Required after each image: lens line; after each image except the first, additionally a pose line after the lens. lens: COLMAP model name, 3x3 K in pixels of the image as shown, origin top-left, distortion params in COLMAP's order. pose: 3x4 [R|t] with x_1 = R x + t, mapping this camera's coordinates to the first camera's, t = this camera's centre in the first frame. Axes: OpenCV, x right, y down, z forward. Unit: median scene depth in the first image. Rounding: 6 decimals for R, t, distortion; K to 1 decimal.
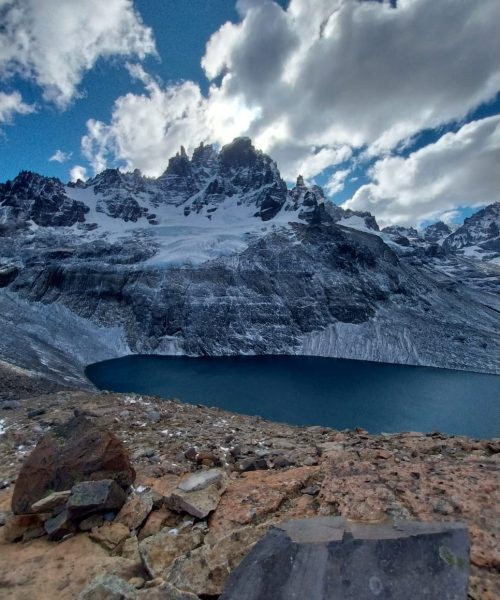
lens RADIAL K [[261.2, 0, 250.0], [0, 261.2, 300.0], [0, 0, 1]] dist [0.002351, 0.000123]
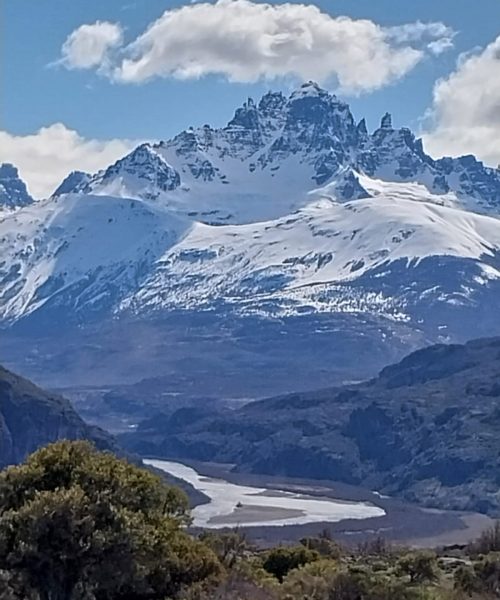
lens RADIAL K [[2464.3, 0, 250.0], [0, 2464.3, 300.0], [0, 0, 1]] dist [0.033324, 0.119805]
pose [[0.983885, 0.041262, -0.173978, 1.622899], [-0.056718, 0.994780, -0.084824, 1.115806], [0.169570, 0.093325, 0.981089, -9.411577]]
